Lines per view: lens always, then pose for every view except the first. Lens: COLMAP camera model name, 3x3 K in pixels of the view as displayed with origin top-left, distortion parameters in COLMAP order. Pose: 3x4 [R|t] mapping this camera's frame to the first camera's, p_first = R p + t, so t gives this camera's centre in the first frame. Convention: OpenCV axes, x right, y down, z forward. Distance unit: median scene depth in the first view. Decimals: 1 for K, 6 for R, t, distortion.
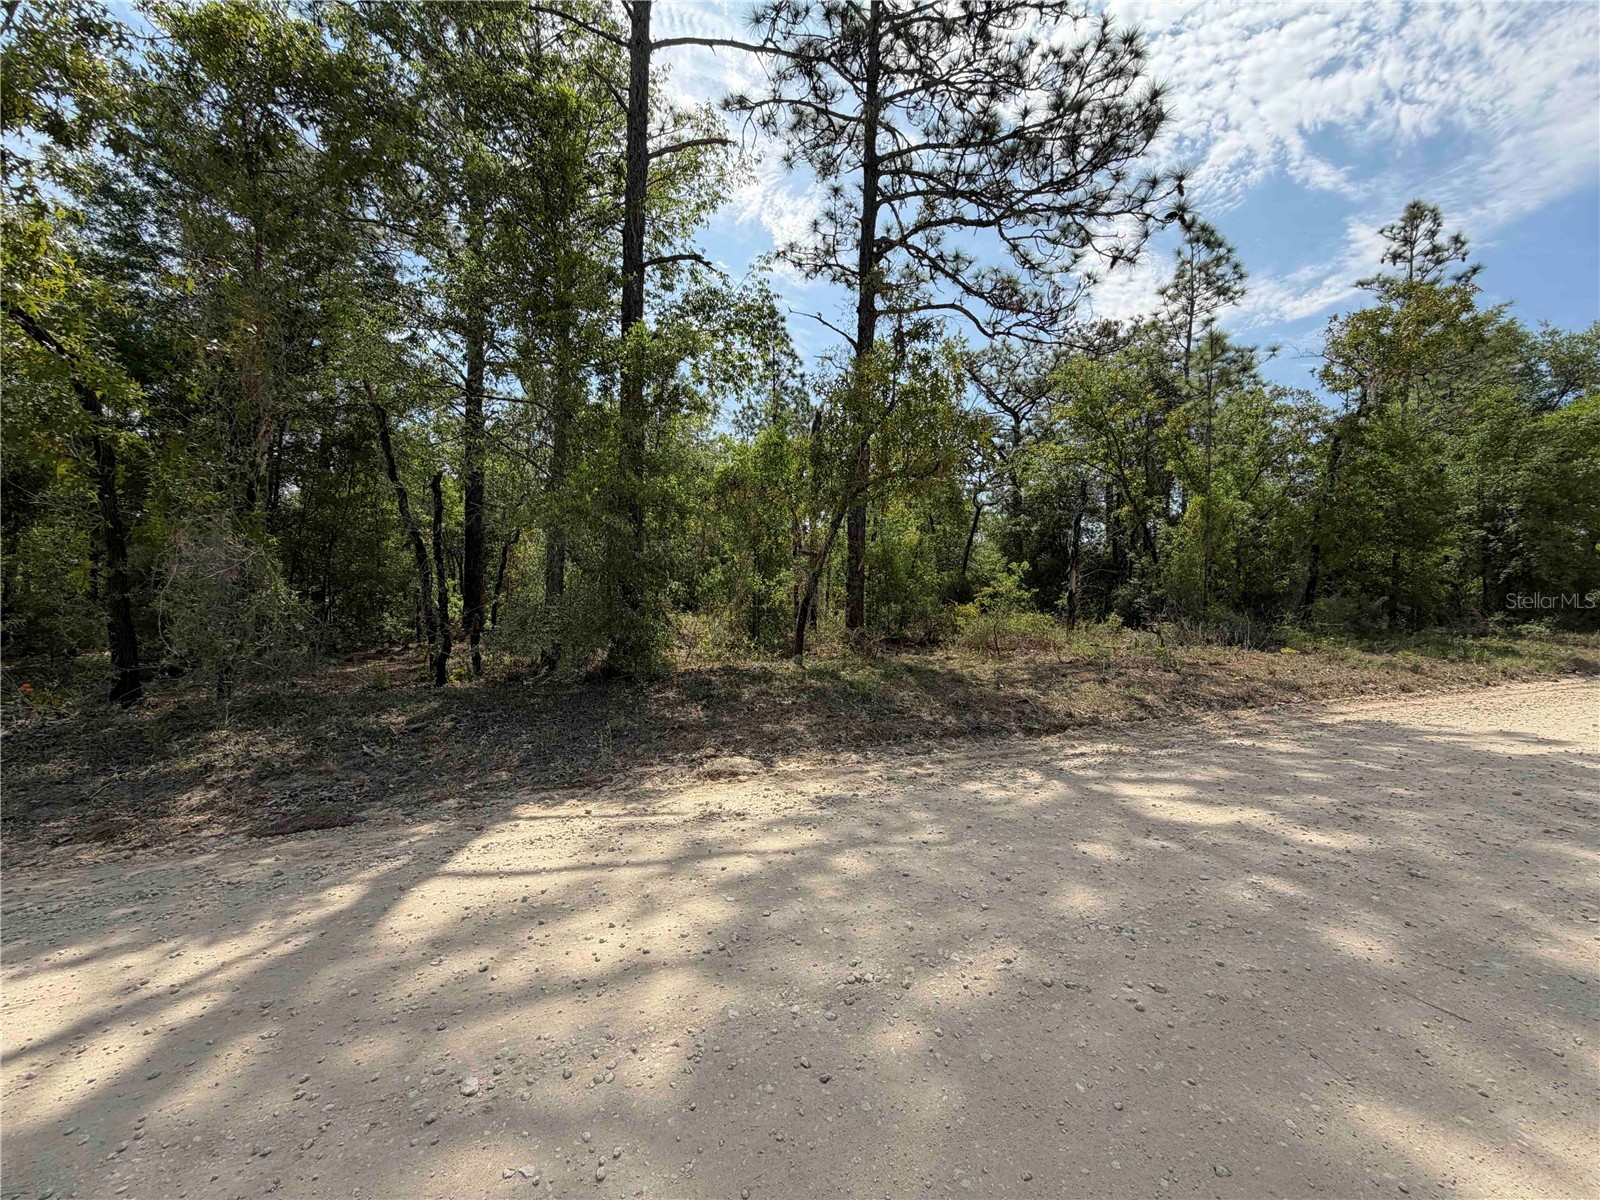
lens RADIAL K [[641.2, 0, 795.3], [0, 641.2, 598.5], [0, 0, 1]] dist [-0.000675, 0.000066]
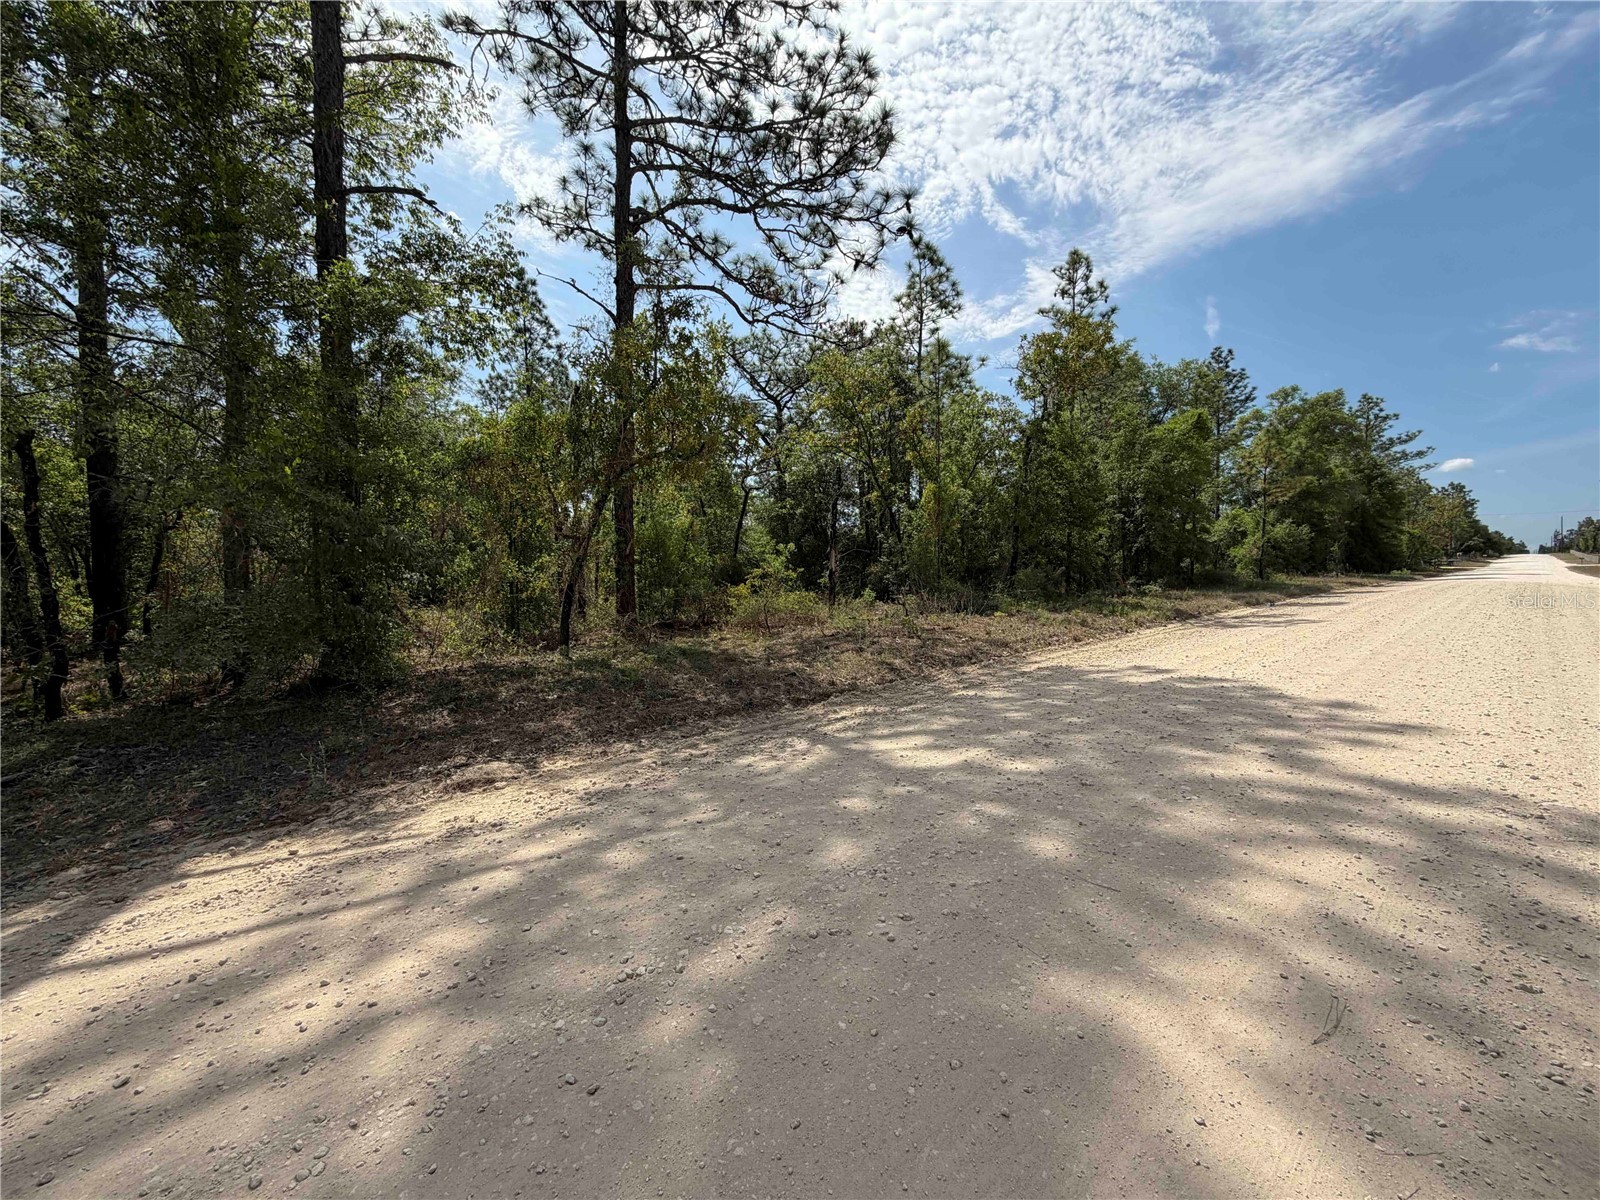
lens RADIAL K [[641.2, 0, 799.4], [0, 641.2, 598.1], [0, 0, 1]] dist [-0.000675, 0.000066]
pose [[0.937725, -0.043549, 0.344638, 0.006433], [0.035264, 0.998919, 0.030274, 0.002334], [-0.345583, -0.016235, 0.938248, 0.004920]]
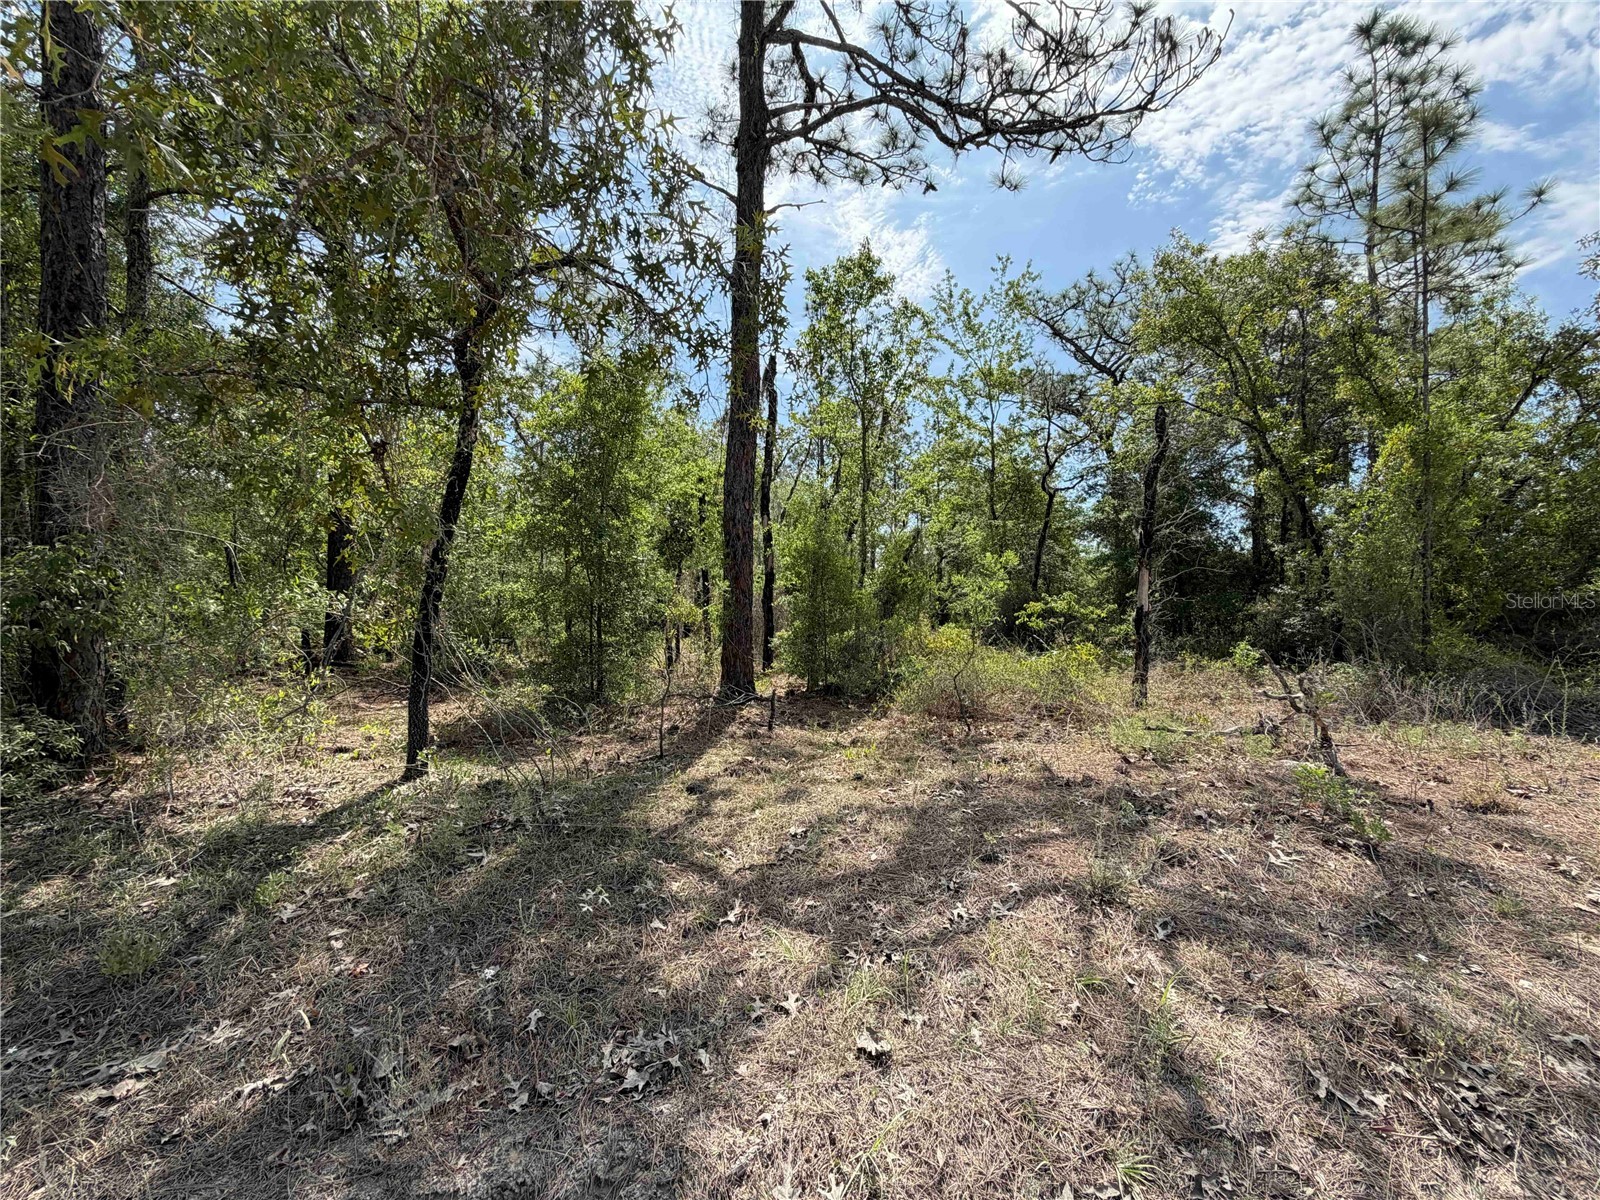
lens RADIAL K [[641.2, 0, 797.3], [0, 641.2, 598.3], [0, 0, 1]] dist [-0.000675, 0.000066]
pose [[0.982296, -0.011404, -0.186986, 0.296517], [0.006248, 0.999584, -0.028140, -0.007709], [0.187229, 0.026473, 0.981960, 0.493289]]
